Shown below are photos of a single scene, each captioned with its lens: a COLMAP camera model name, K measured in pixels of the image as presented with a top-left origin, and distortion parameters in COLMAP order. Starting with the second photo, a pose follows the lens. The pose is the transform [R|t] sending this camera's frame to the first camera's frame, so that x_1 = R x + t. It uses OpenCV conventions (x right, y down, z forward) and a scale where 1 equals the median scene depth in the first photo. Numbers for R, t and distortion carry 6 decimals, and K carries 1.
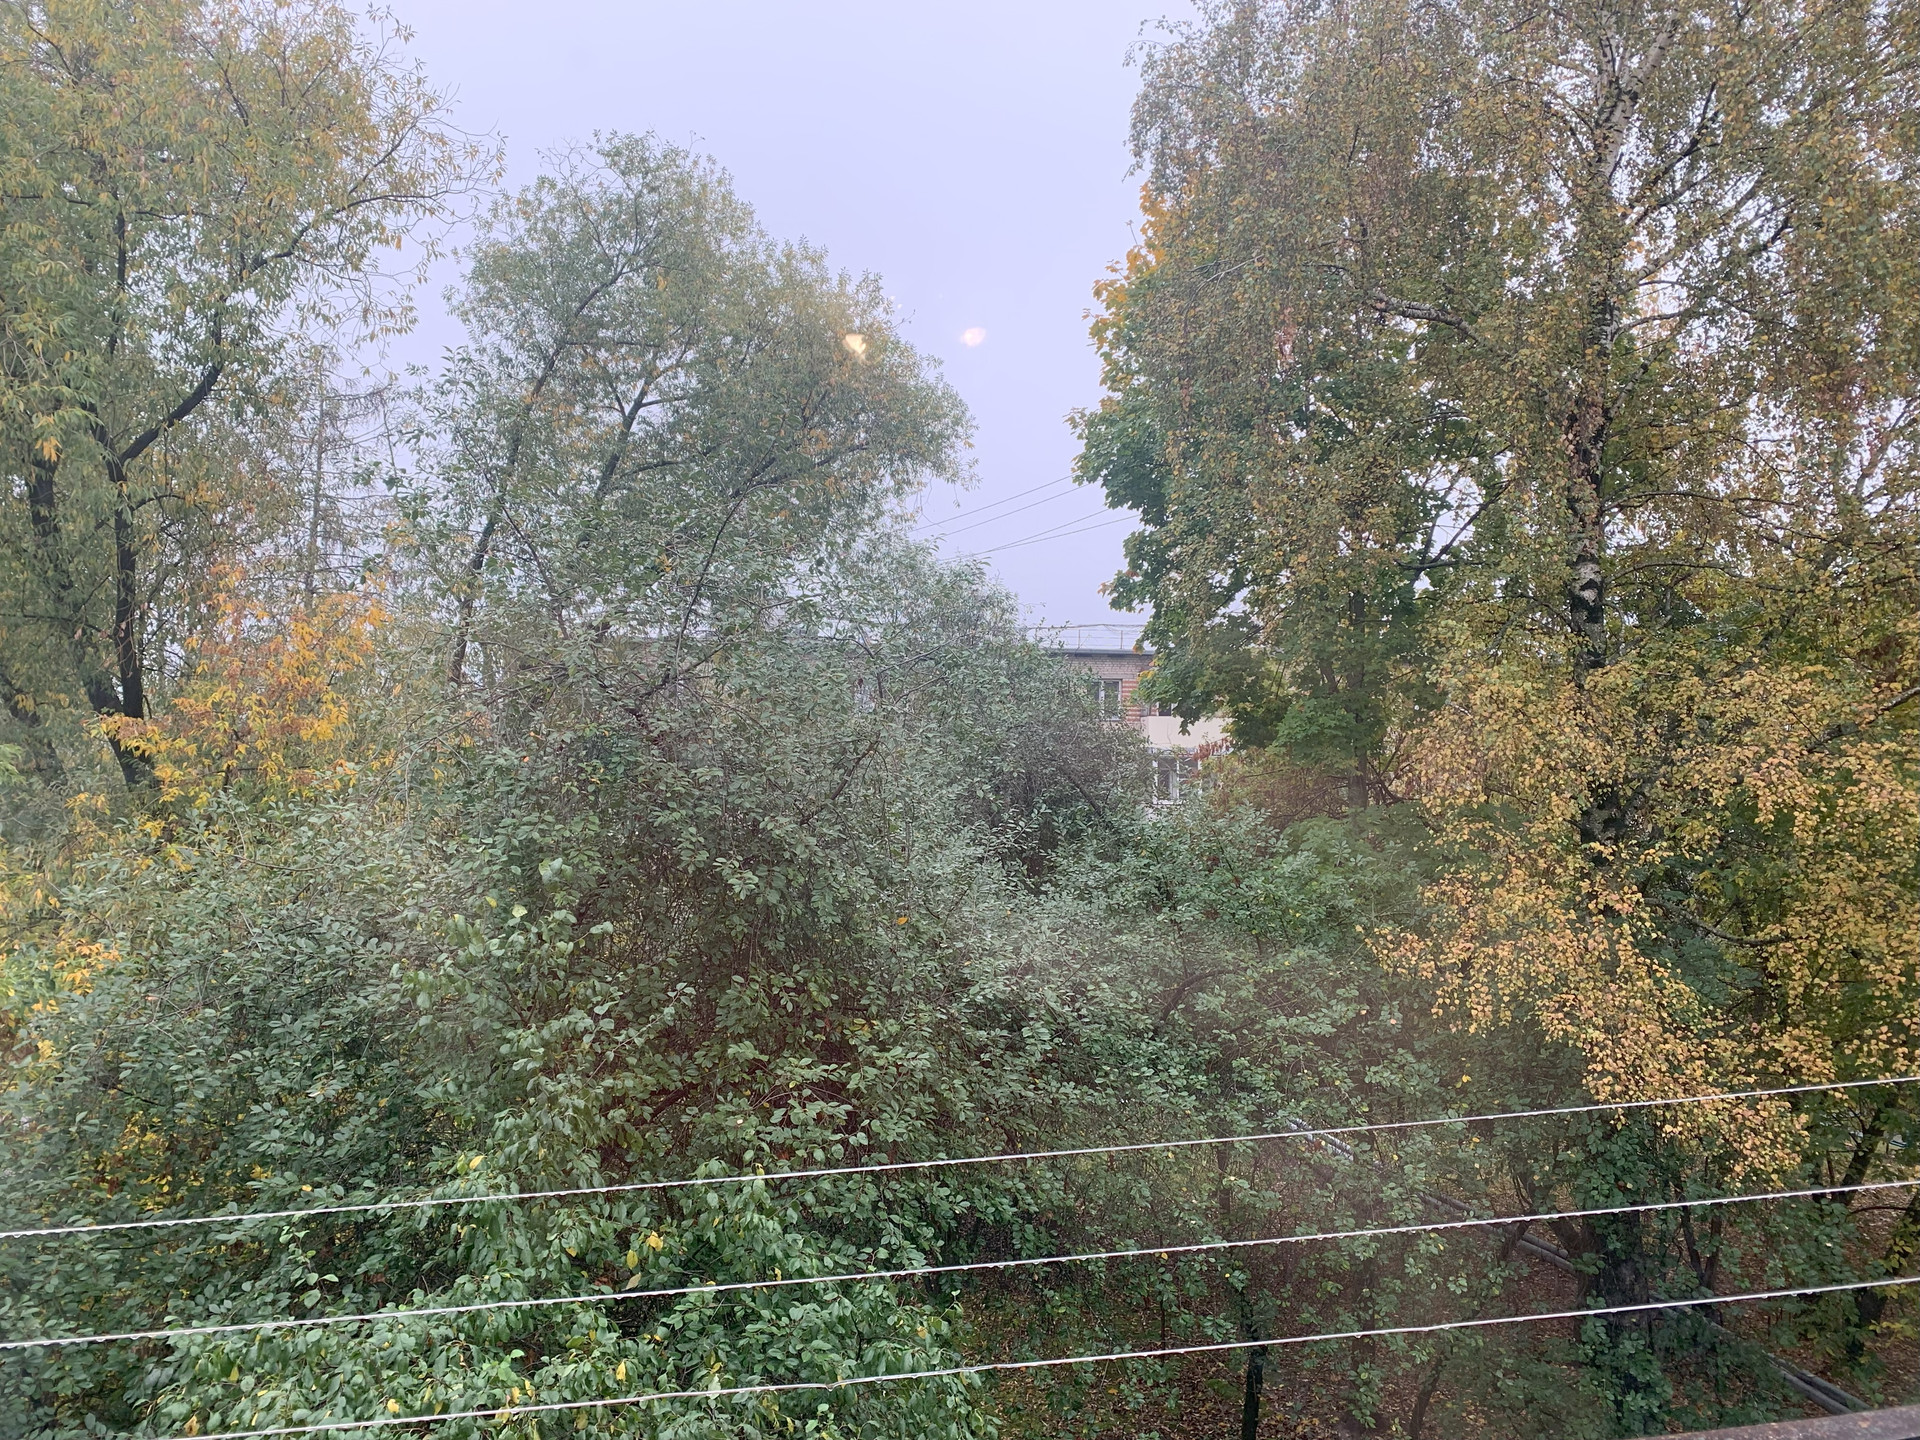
lens RADIAL K [[1484.2, 0, 946.7], [0, 1484.2, 687.7], [0, 0, 1]] dist [0.021036, -0.007799]
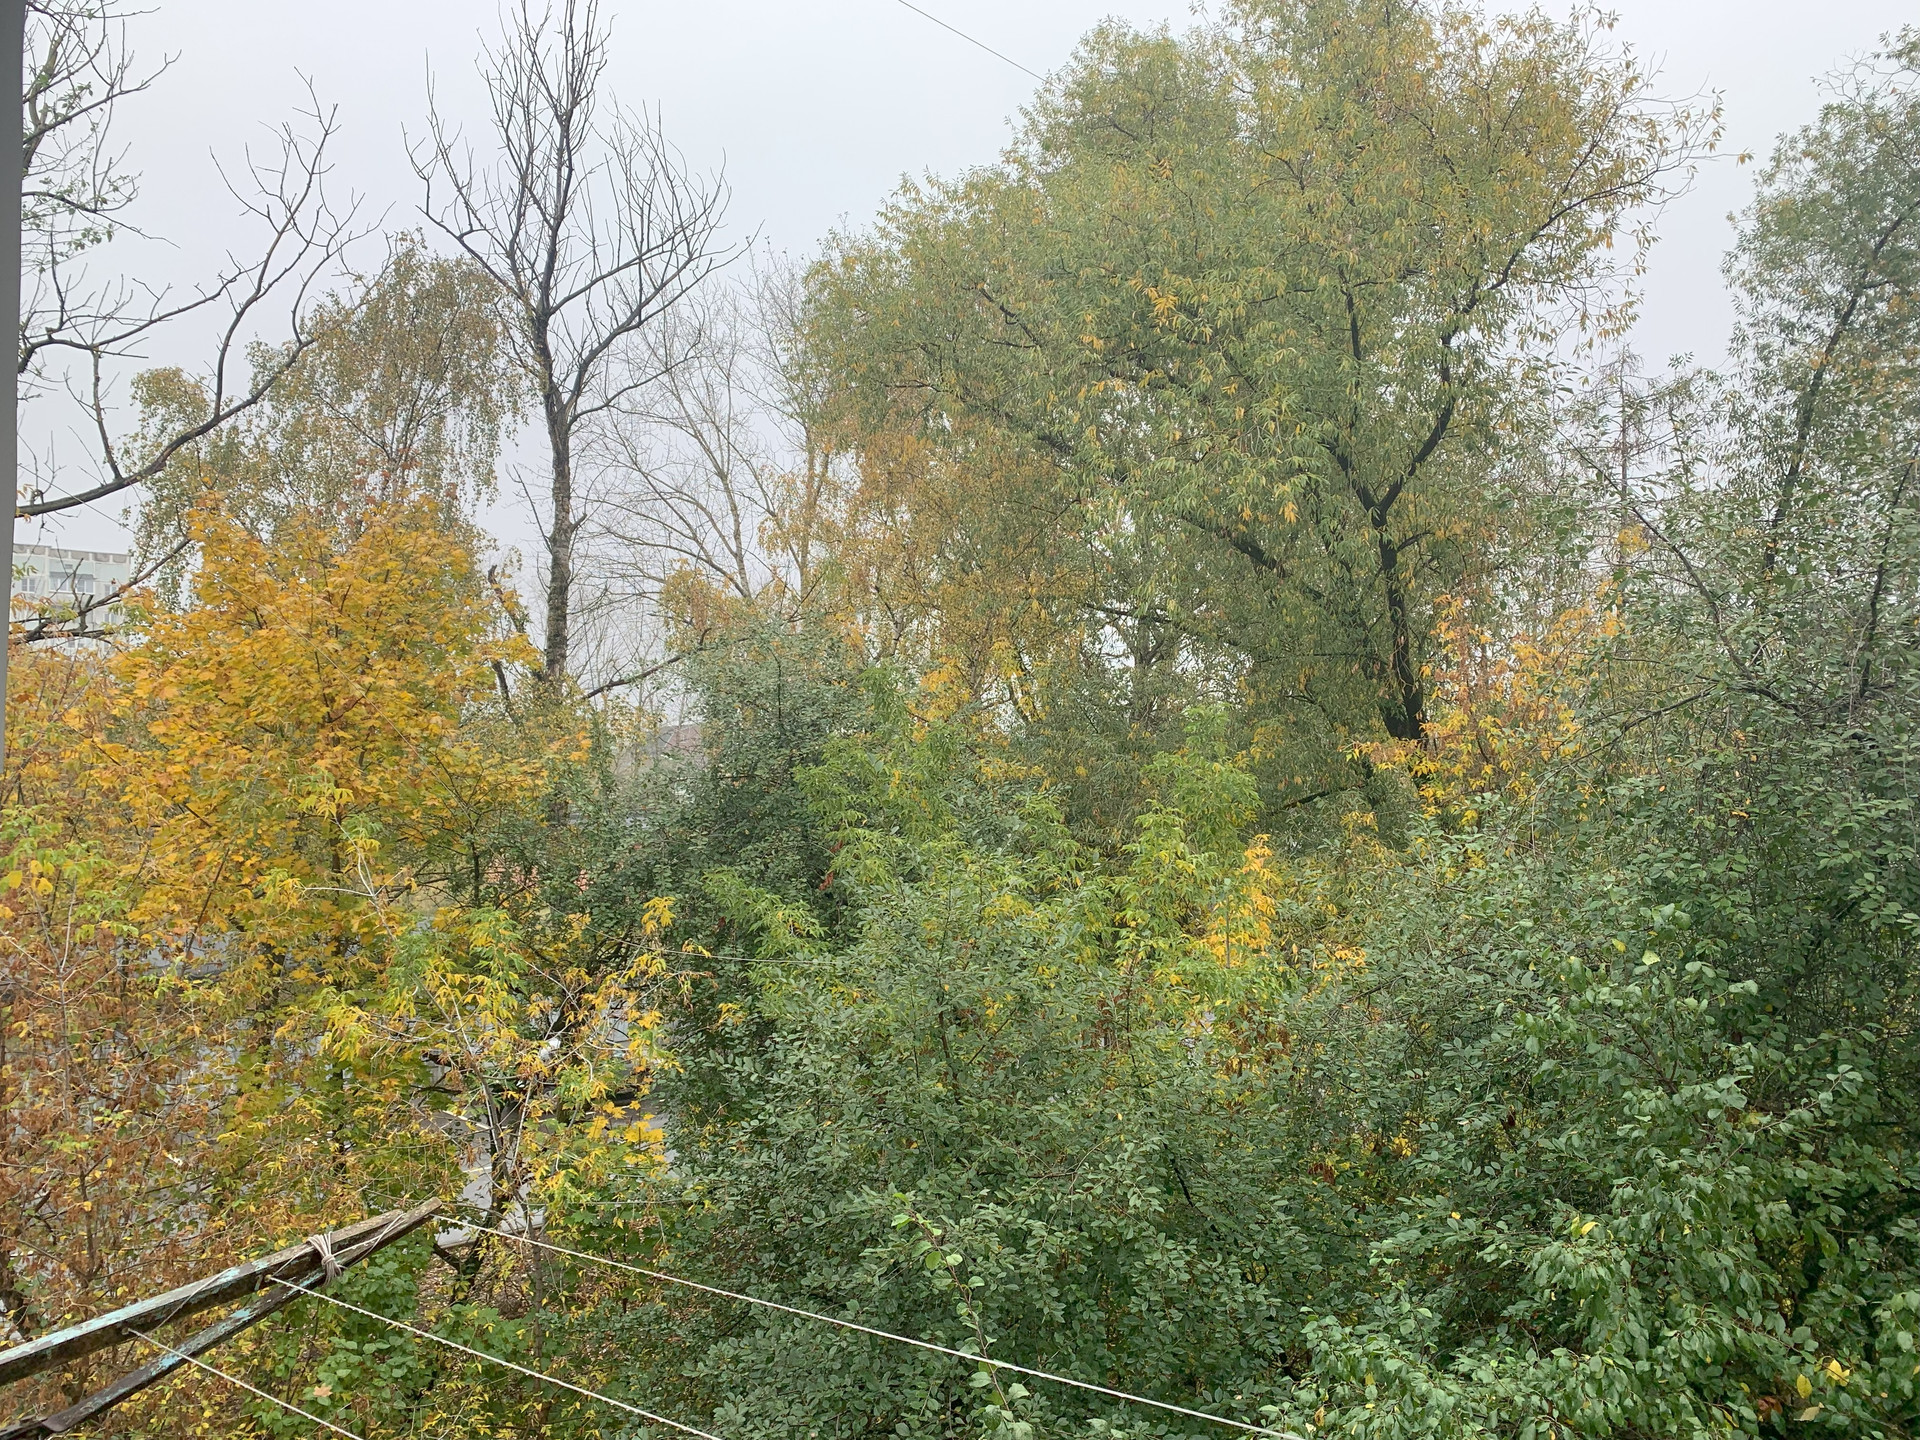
lens RADIAL K [[1484.2, 0, 946.7], [0, 1484.2, 687.7], [0, 0, 1]] dist [0.021036, -0.007799]
pose [[0.645415, -0.055582, -0.761808, 0.100072], [0.051679, 0.998241, -0.029049, -0.007163], [0.762082, -0.020621, 0.647152, 0.066365]]
